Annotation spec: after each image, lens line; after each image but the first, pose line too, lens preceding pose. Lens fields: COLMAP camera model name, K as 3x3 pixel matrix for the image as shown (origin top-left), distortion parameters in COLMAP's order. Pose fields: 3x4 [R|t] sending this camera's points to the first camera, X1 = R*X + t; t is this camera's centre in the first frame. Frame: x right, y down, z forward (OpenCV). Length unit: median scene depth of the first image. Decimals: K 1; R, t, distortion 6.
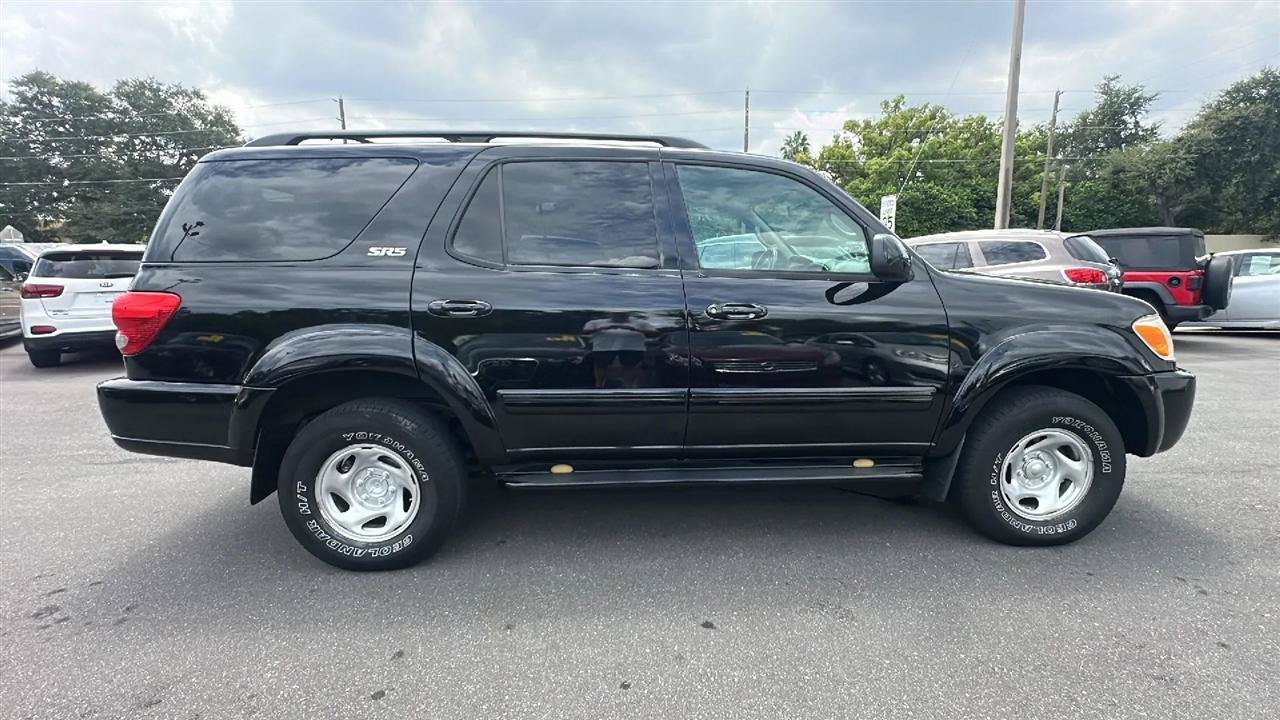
lens RADIAL K [[569.2, 0, 647.4], [0, 569.2, 356.1], [0, 0, 1]] dist [-0.002090, 0.000312]
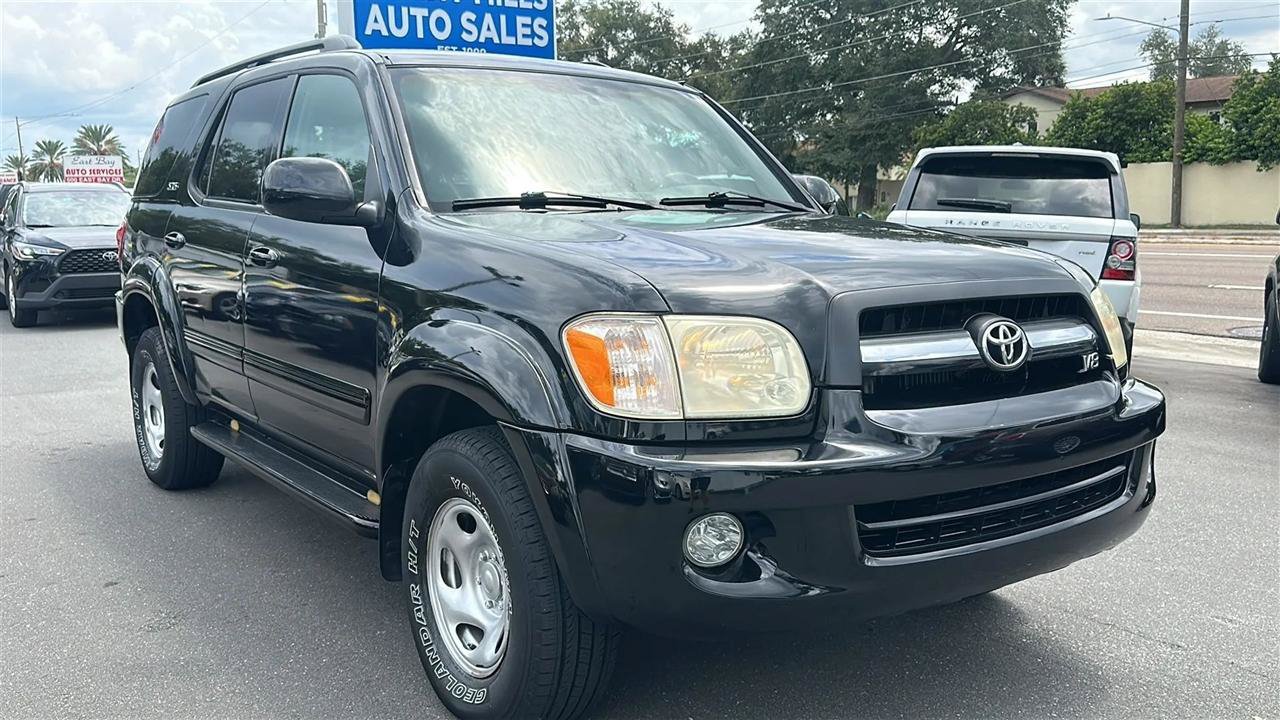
lens RADIAL K [[1127.5, 0, 654.4], [0, 1127.5, 365.7], [0, 0, 1]] dist [0.181360, -0.371691]
pose [[0.543813, 0.123187, -0.830116, 1.684055], [-0.137552, 0.988874, 0.056635, -0.087597], [0.827857, 0.083385, 0.554707, 0.526592]]
